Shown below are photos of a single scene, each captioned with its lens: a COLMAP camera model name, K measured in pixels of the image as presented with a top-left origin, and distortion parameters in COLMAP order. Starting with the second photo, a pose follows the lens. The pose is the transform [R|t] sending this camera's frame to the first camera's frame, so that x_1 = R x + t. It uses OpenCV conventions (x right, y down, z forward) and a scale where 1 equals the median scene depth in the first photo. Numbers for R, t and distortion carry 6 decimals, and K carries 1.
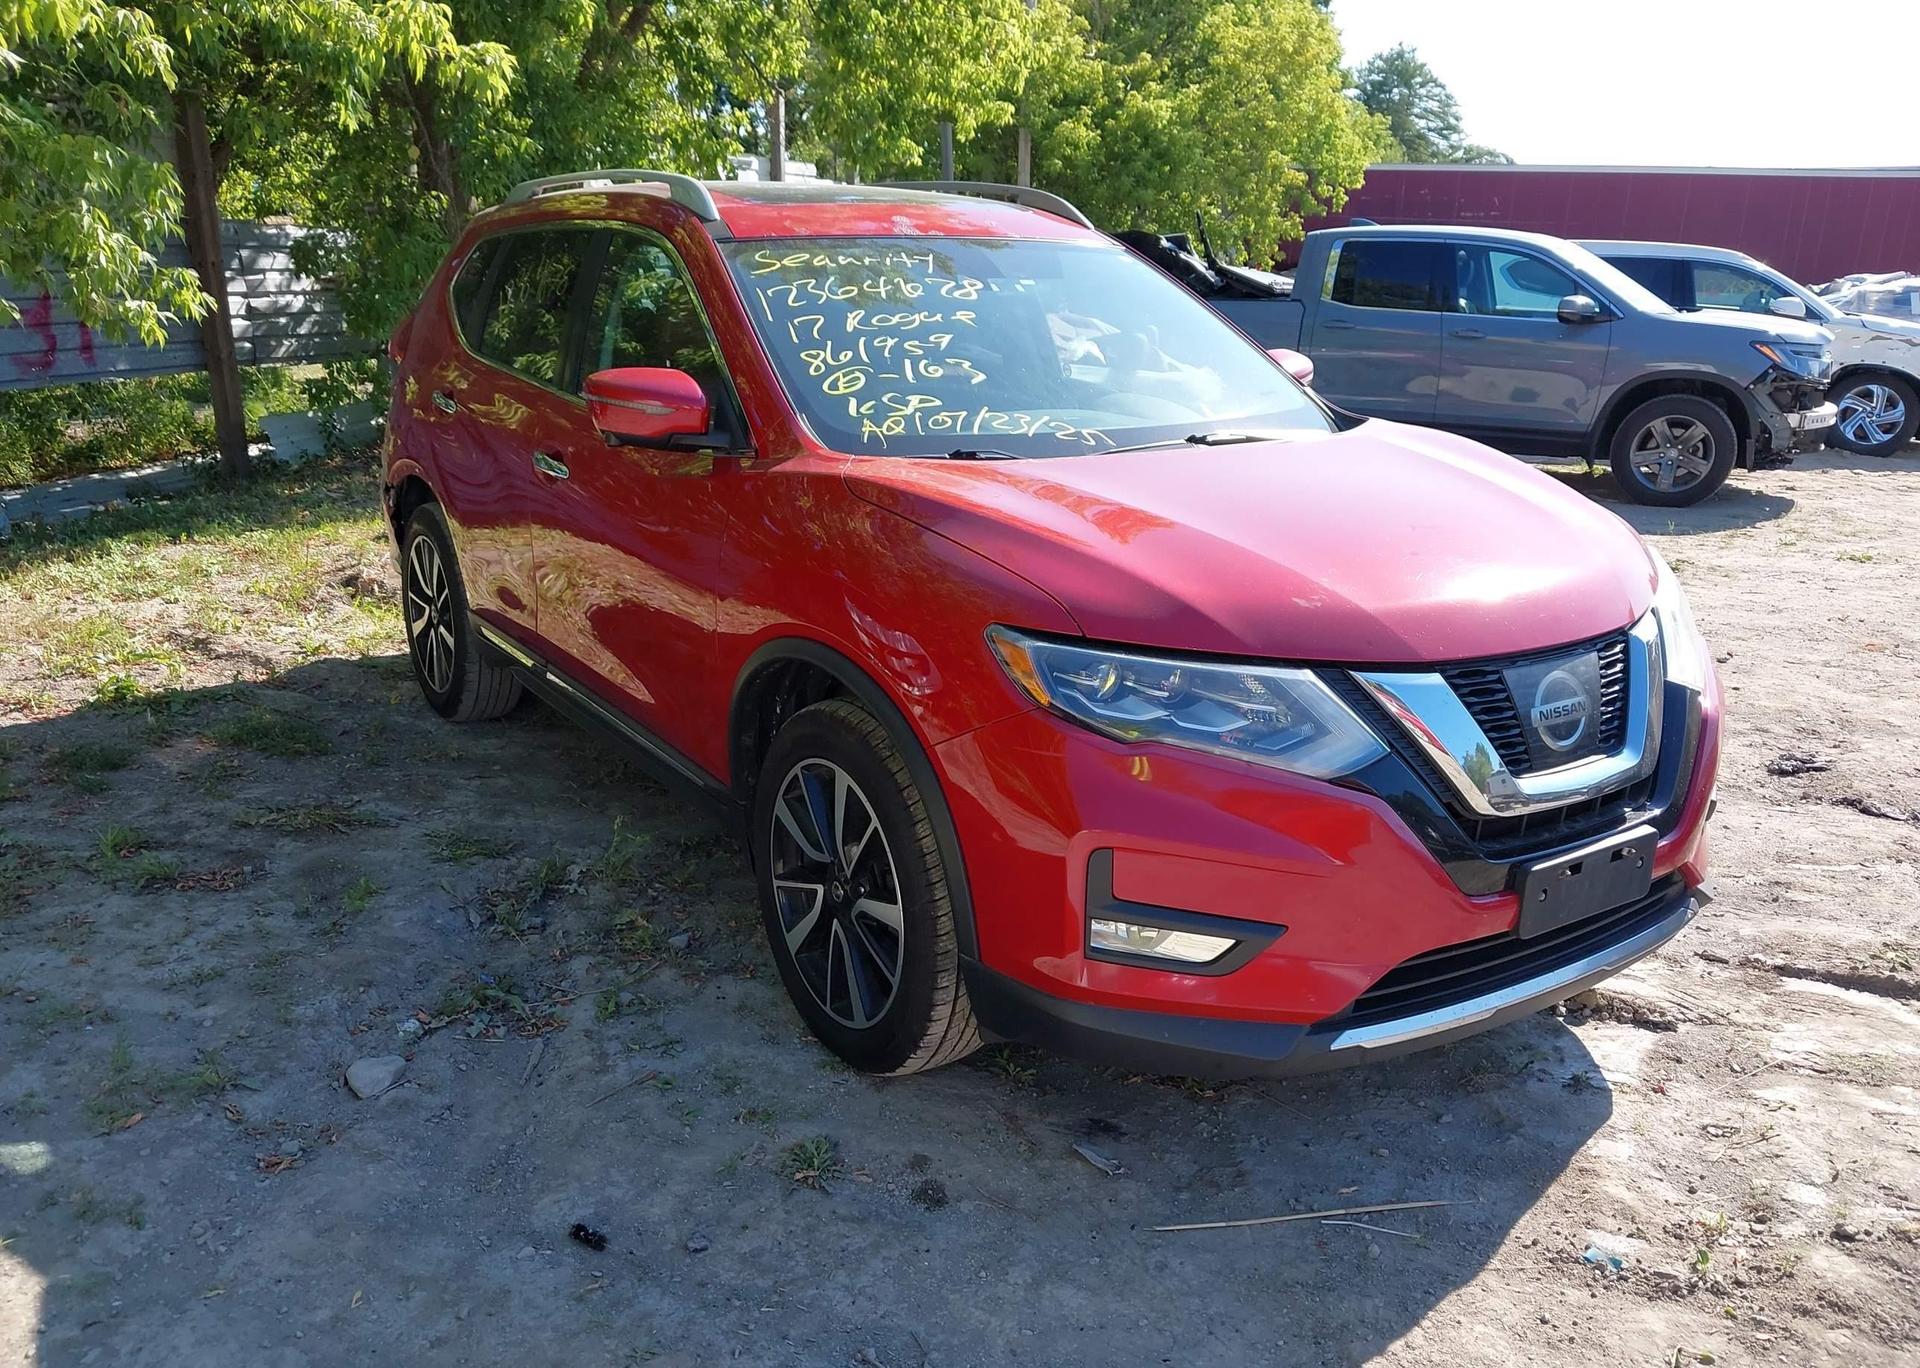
lens RADIAL K [[1571.5, 0, 919.6], [0, 1571.5, 677.6], [0, 0, 1]] dist [-0.007222, 0.013480]
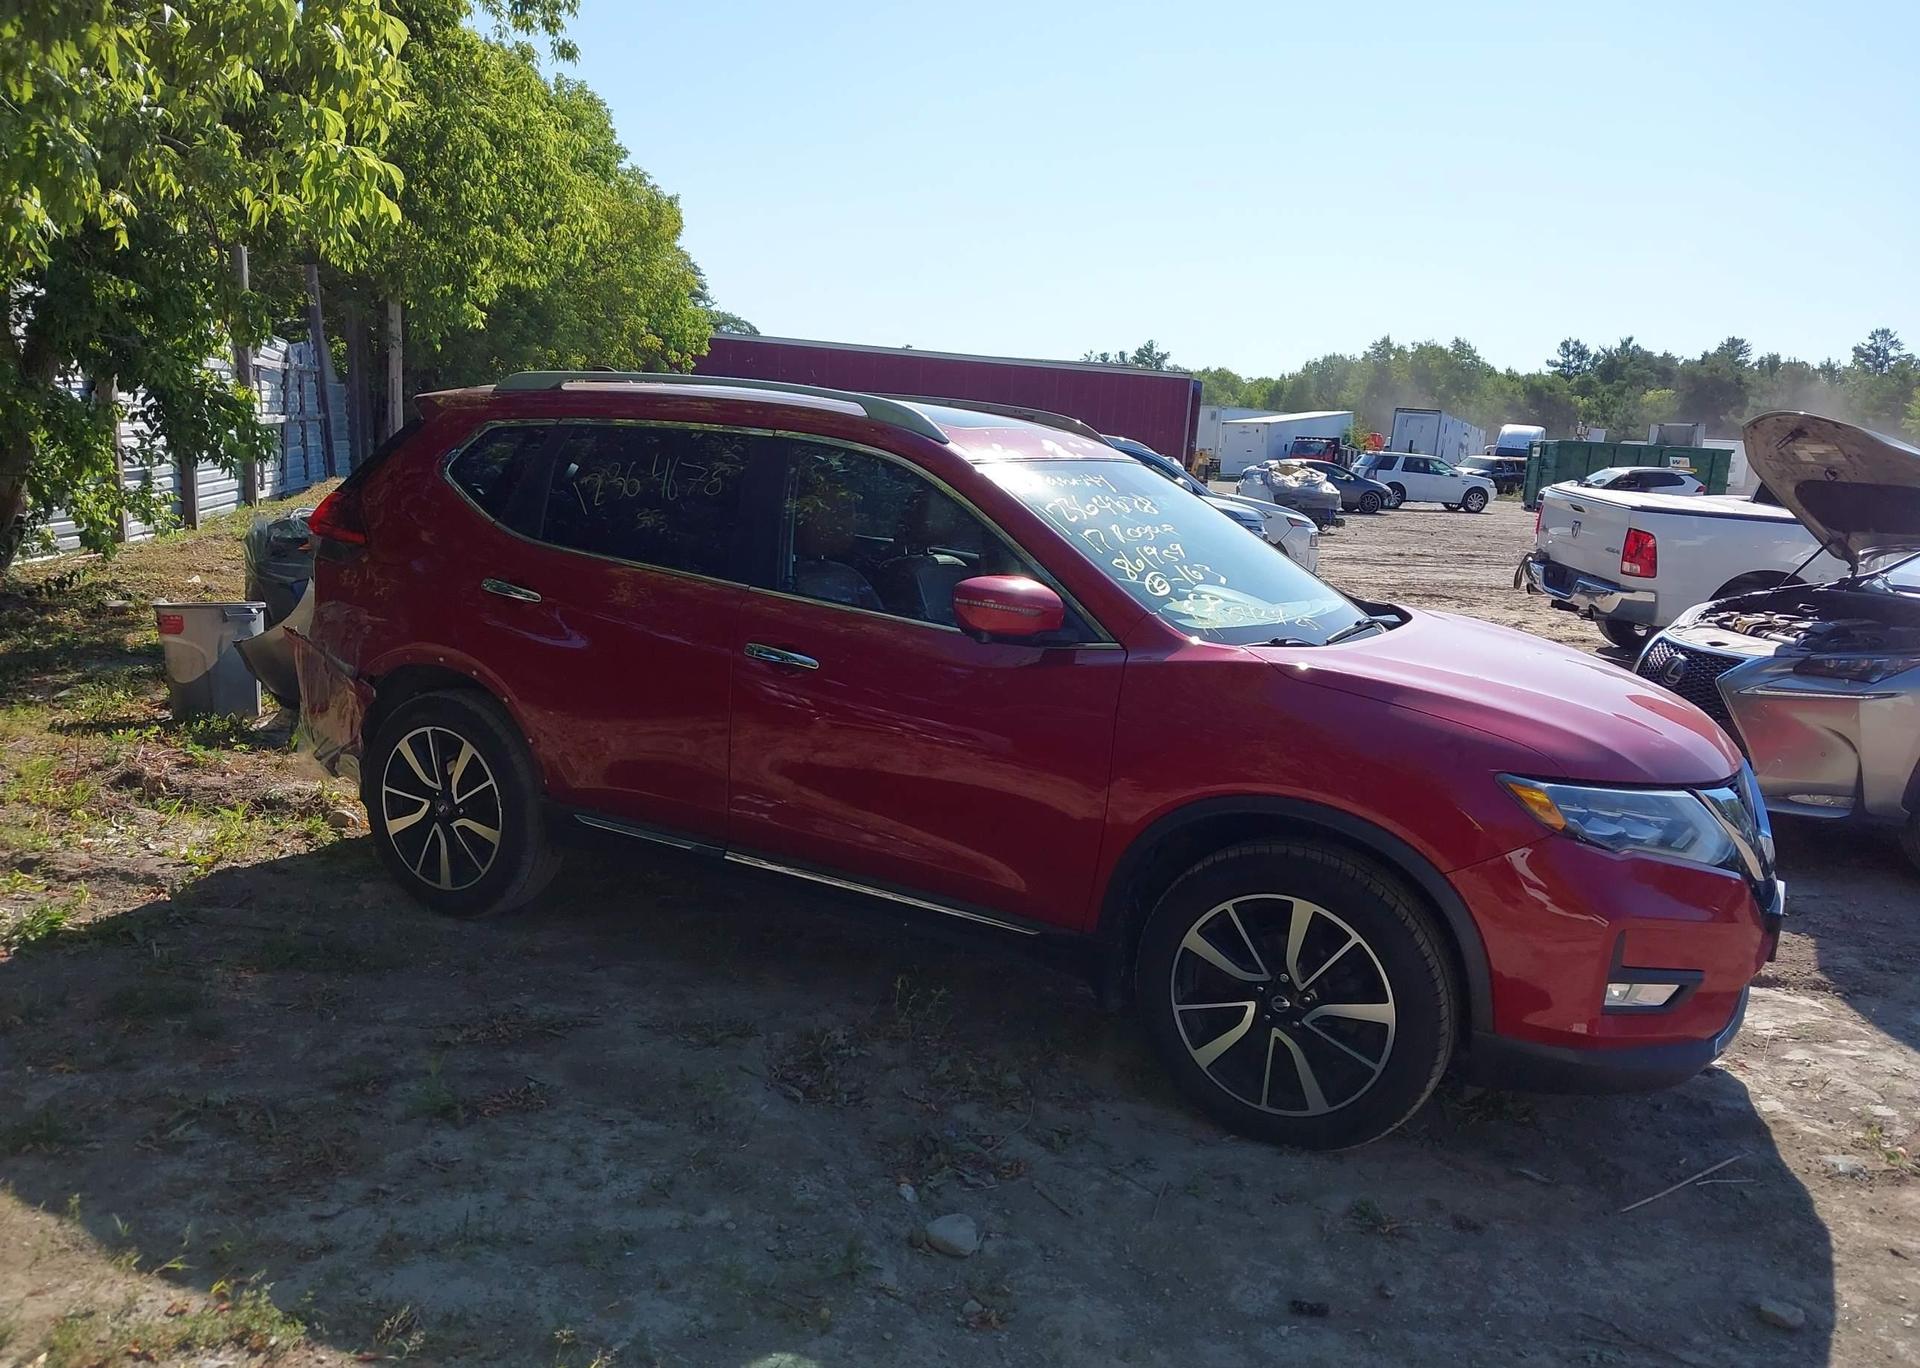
lens RADIAL K [[1571.5, 0, 919.6], [0, 1571.5, 677.6], [0, 0, 1]] dist [-0.007222, 0.013480]
pose [[0.884062, -0.039721, 0.465679, -0.846058], [0.080404, 0.994453, -0.067817, -0.053858], [-0.460402, 0.097397, 0.882352, 0.034940]]
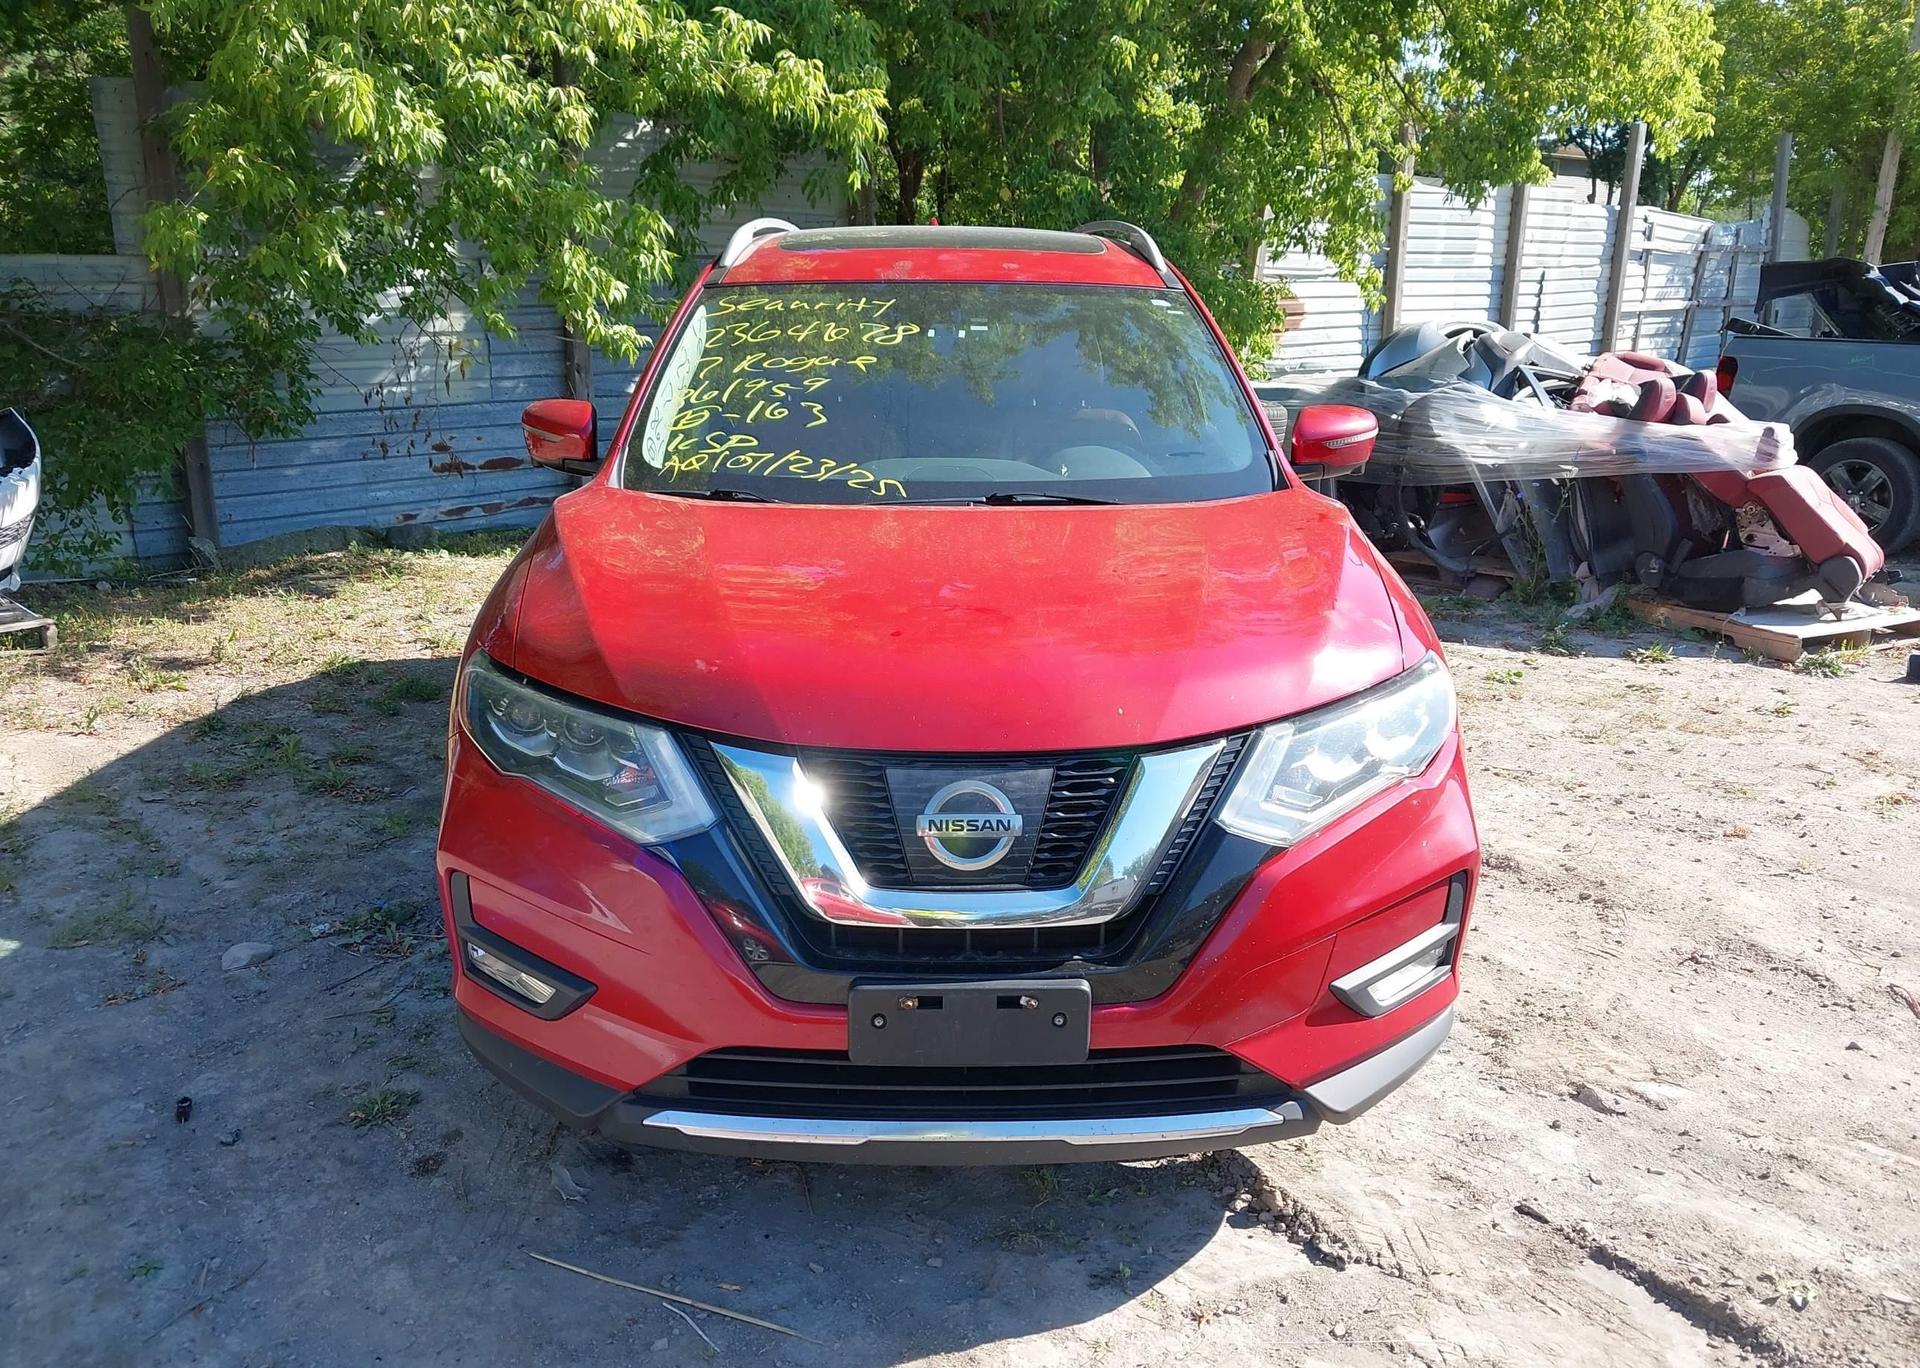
lens RADIAL K [[1571.5, 0, 919.6], [0, 1571.5, 677.6], [0, 0, 1]] dist [-0.007222, 0.013480]
pose [[0.850742, 0.133573, -0.508326, 0.705293], [-0.140616, 0.989755, 0.024741, -0.069110], [0.506423, 0.050431, 0.860809, 0.192640]]
